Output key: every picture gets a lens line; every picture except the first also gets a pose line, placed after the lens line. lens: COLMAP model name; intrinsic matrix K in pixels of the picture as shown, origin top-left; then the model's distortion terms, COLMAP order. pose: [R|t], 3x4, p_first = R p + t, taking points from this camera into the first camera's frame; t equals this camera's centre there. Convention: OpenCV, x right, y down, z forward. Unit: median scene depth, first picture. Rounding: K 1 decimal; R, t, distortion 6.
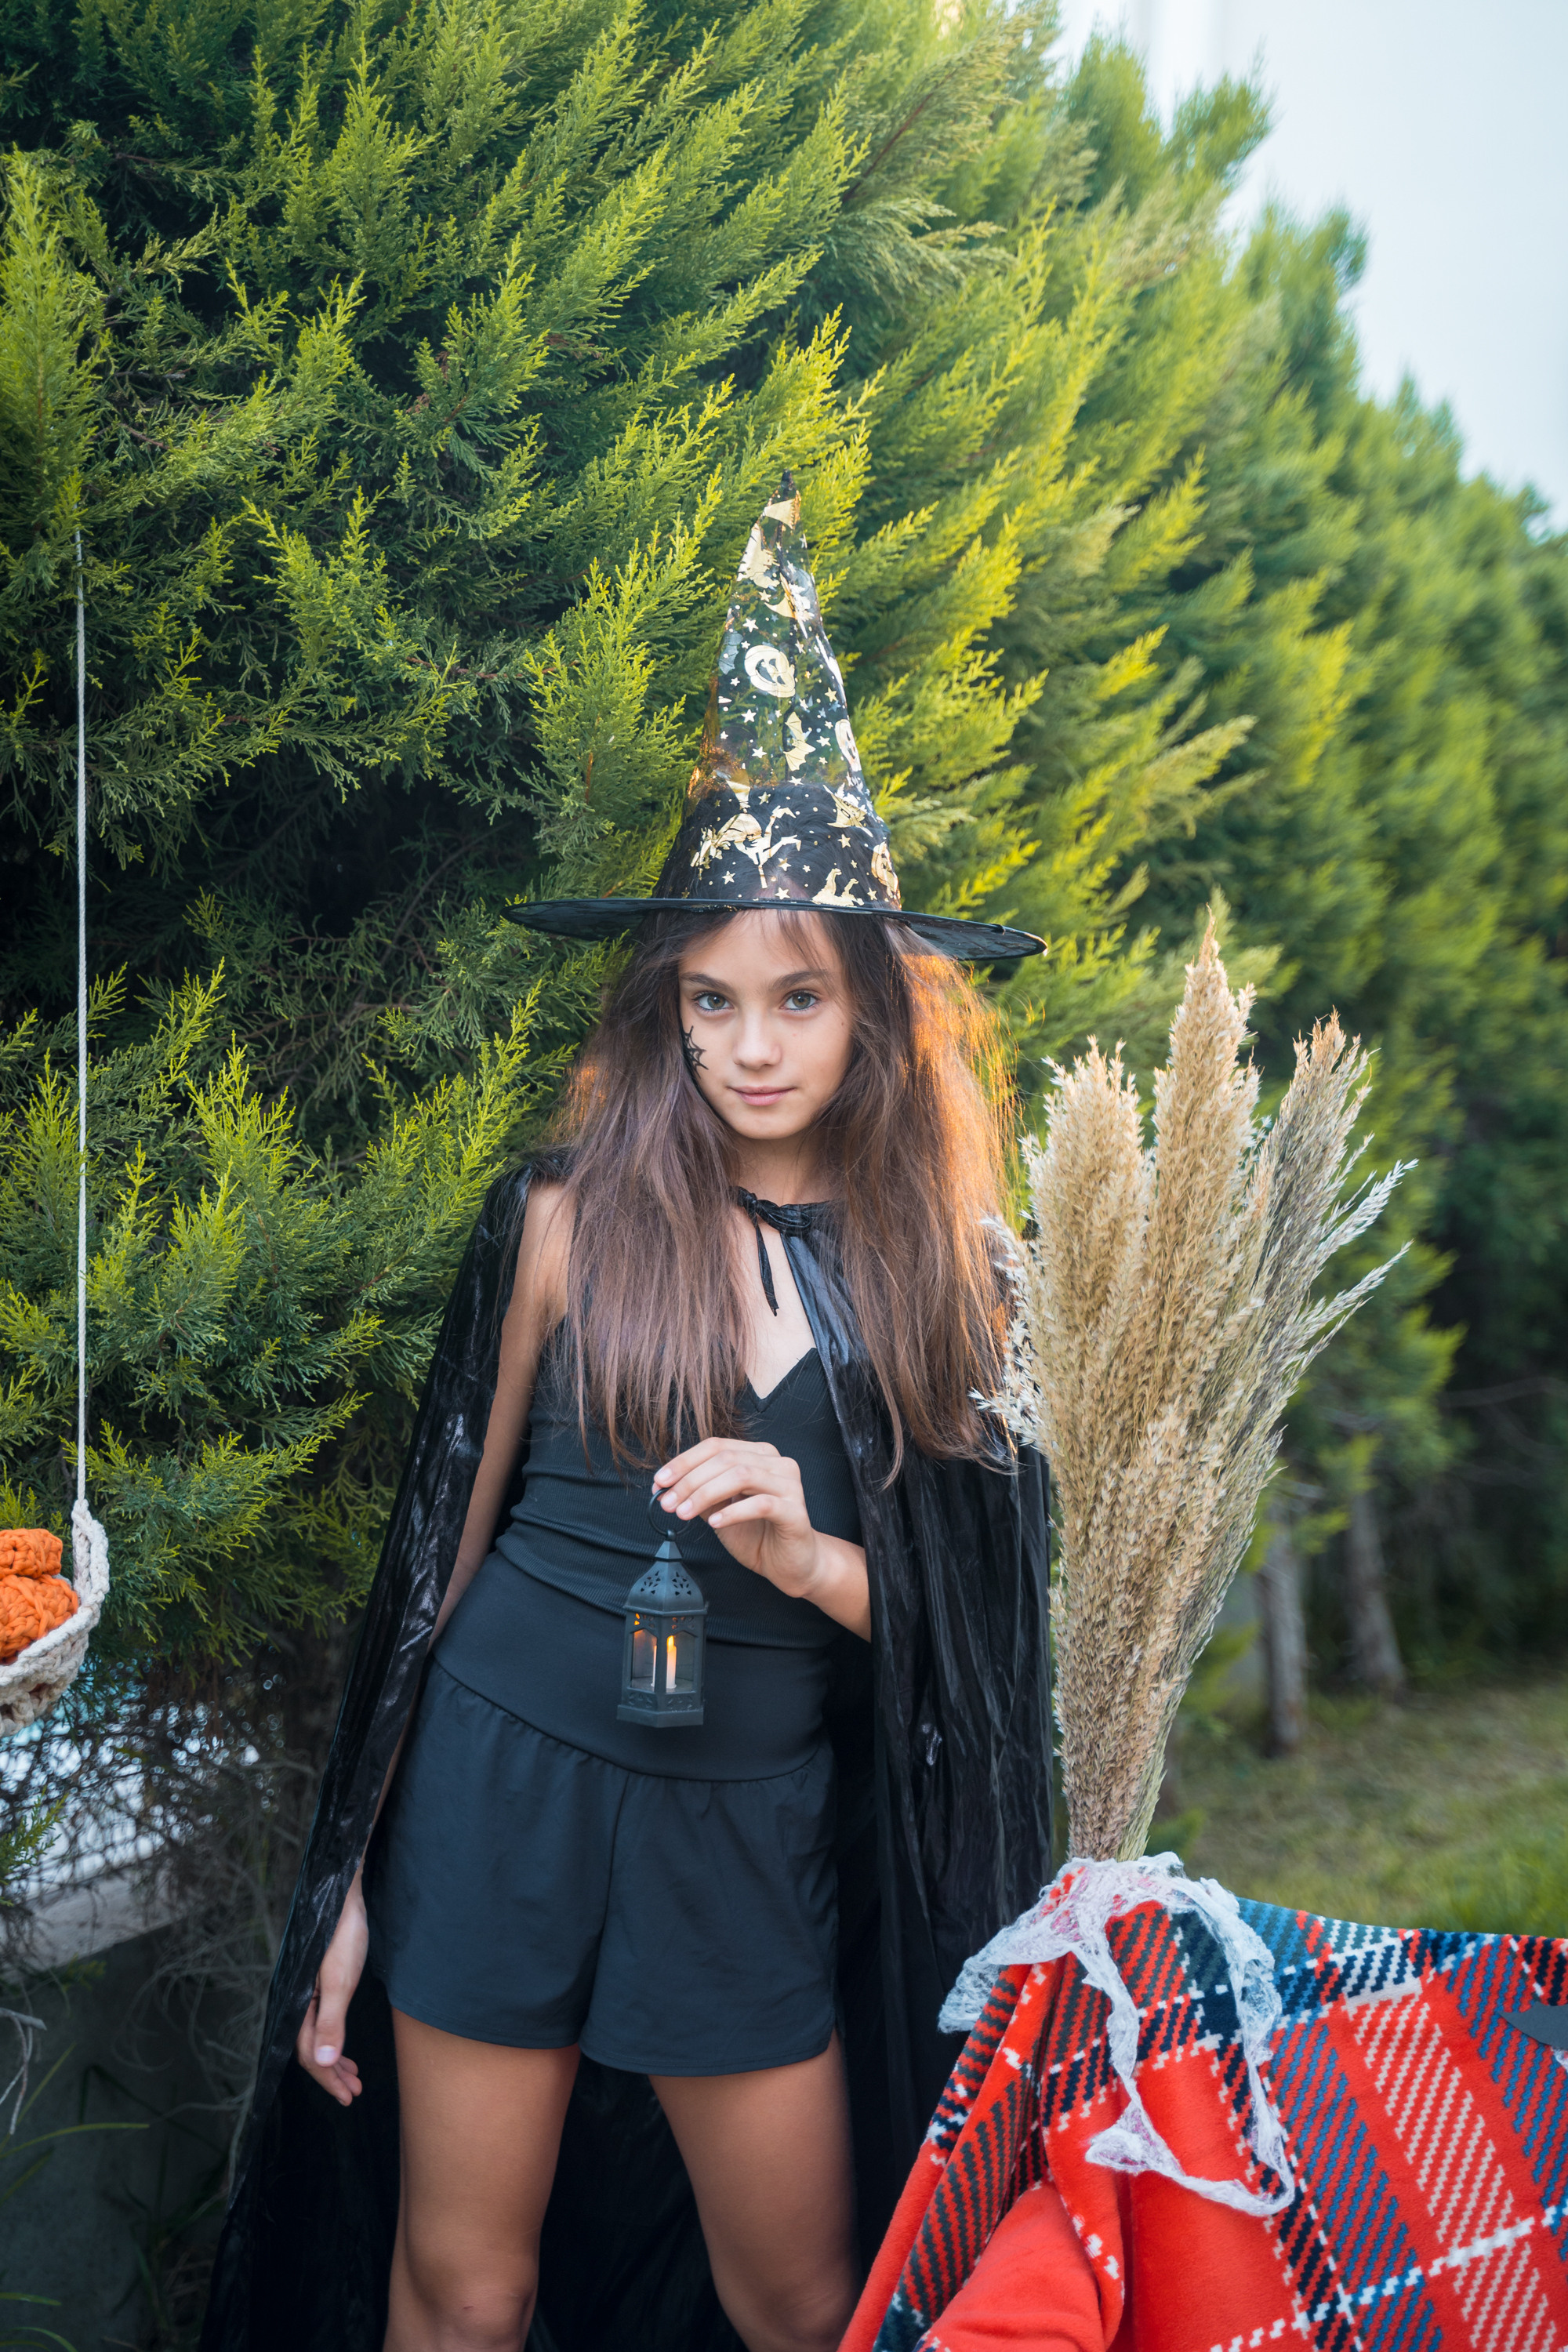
lens RADIAL K [[3585.8, 0, 783.9], [0, 3585.8, 1090.0], [0, 0, 1]] dist [-0.022173, -3.015459]
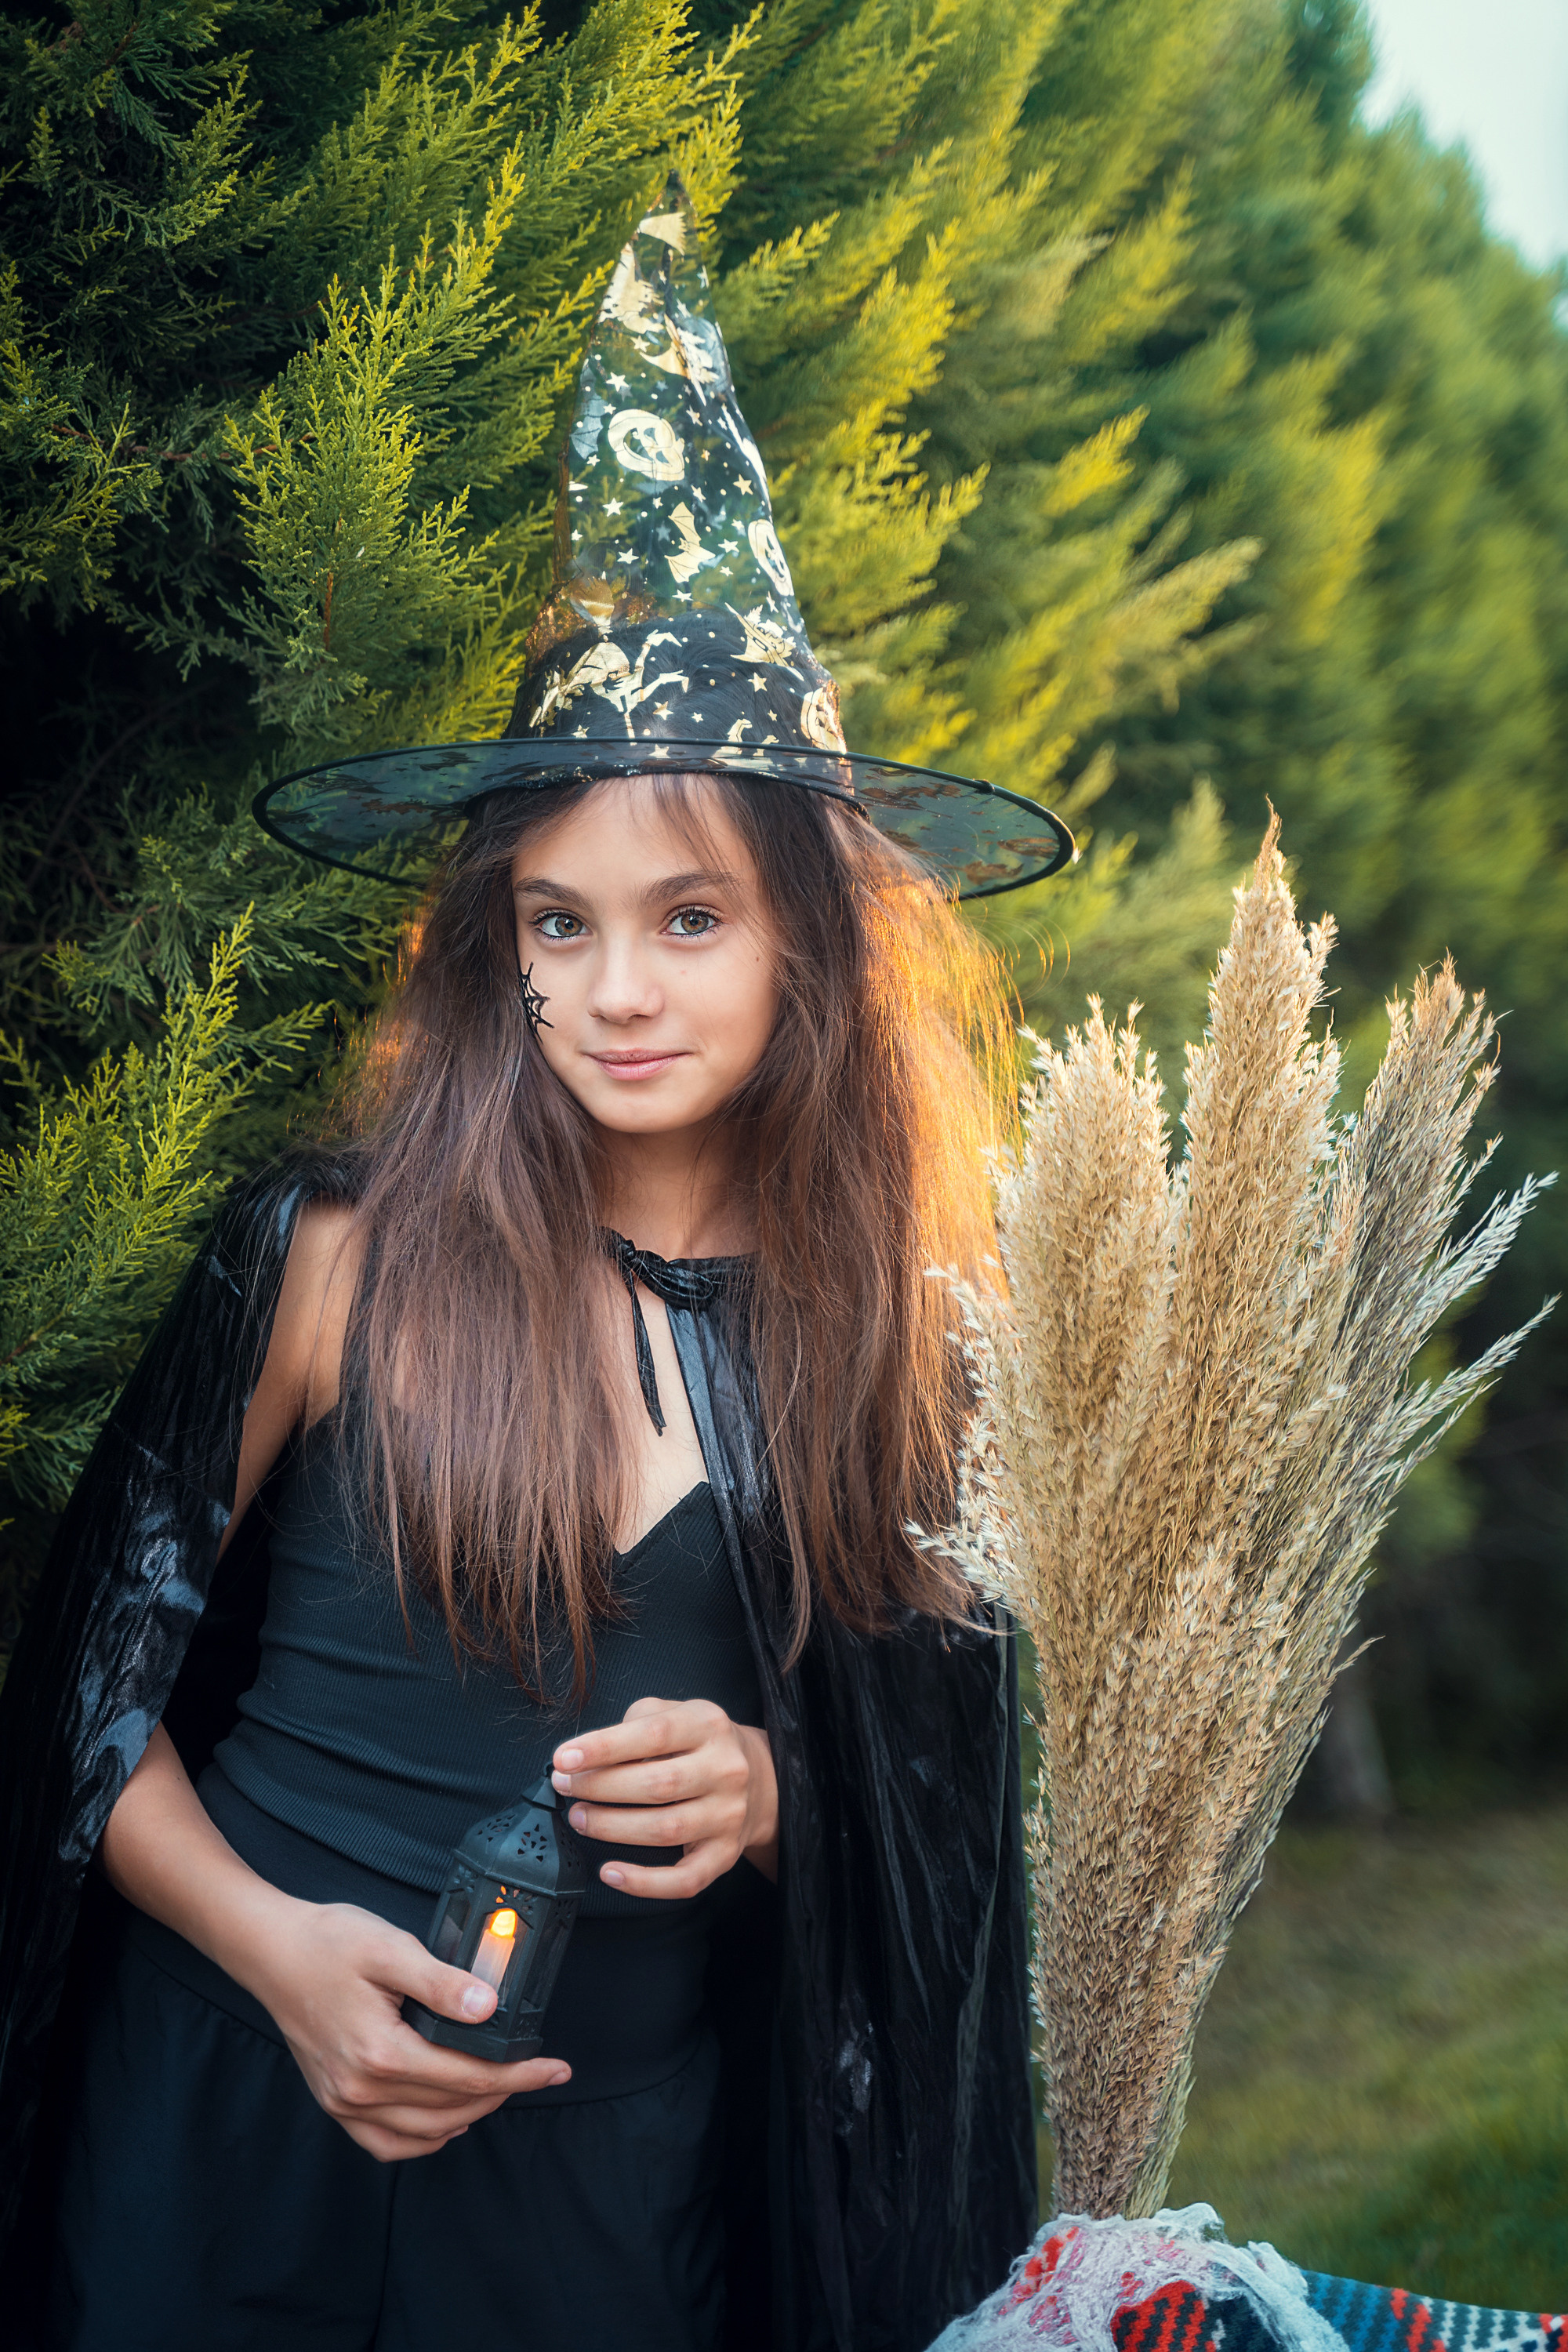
lens RADIAL K [[4551.9, 0, 904.7], [0, 4551.9, 1172.2], [0, 0, 1]] dist [0.075860, -0.327255]
pose [[0.997525, -0.004128, 0.070186, -0.007277], [0.002187, 0.999614, 0.027701, -0.004753], [-0.070273, -0.027479, 0.997149, 0.133949]]
